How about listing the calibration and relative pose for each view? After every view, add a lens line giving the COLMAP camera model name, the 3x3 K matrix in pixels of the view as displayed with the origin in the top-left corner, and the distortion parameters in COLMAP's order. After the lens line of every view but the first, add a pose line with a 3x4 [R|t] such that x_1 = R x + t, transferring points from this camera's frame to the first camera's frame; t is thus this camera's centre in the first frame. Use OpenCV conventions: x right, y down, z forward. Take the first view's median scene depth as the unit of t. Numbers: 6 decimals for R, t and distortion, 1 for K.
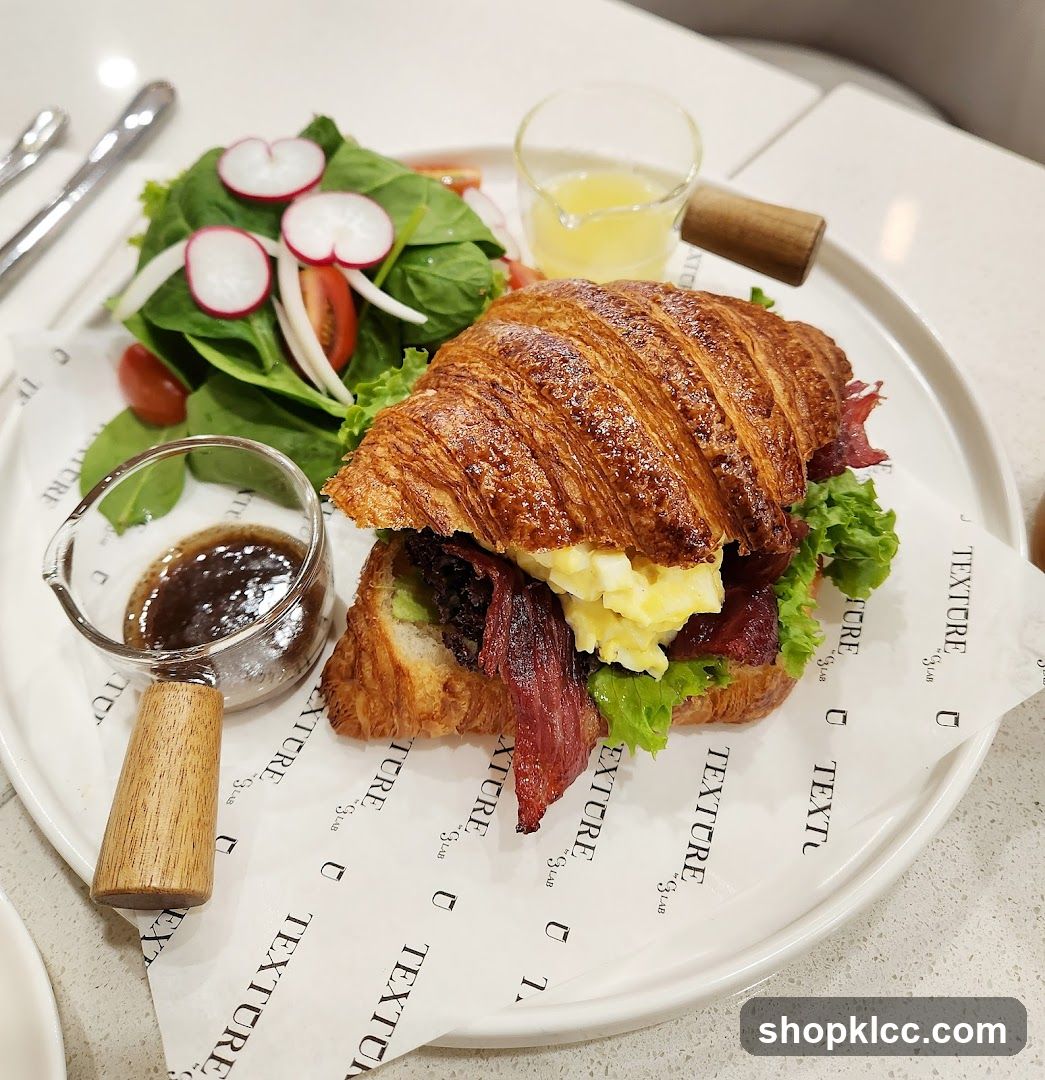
lens RADIAL K [[1006.3, 0, 522.5], [0, 1006.3, 540.0], [0, 0, 1]] dist [0.007190, 0.003006]
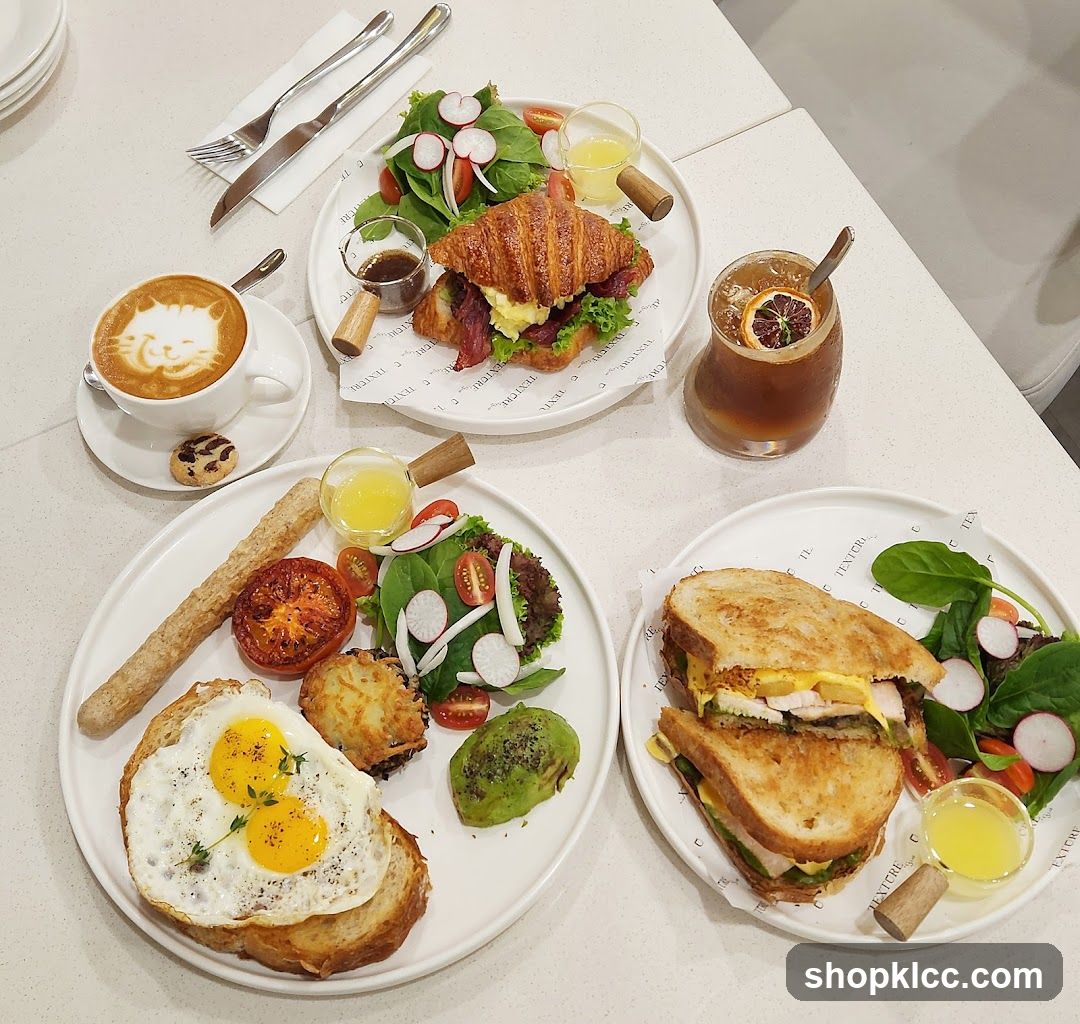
lens RADIAL K [[928.5, 0, 540.0], [0, 928.5, 512.0], [0, 0, 1]] dist [0.082250, 0.001408]
pose [[0.936440, 0.326799, -0.127599, 0.634985], [-0.297527, 0.932502, 0.204738, 0.014956], [0.185894, -0.153761, 0.970464, -1.547778]]
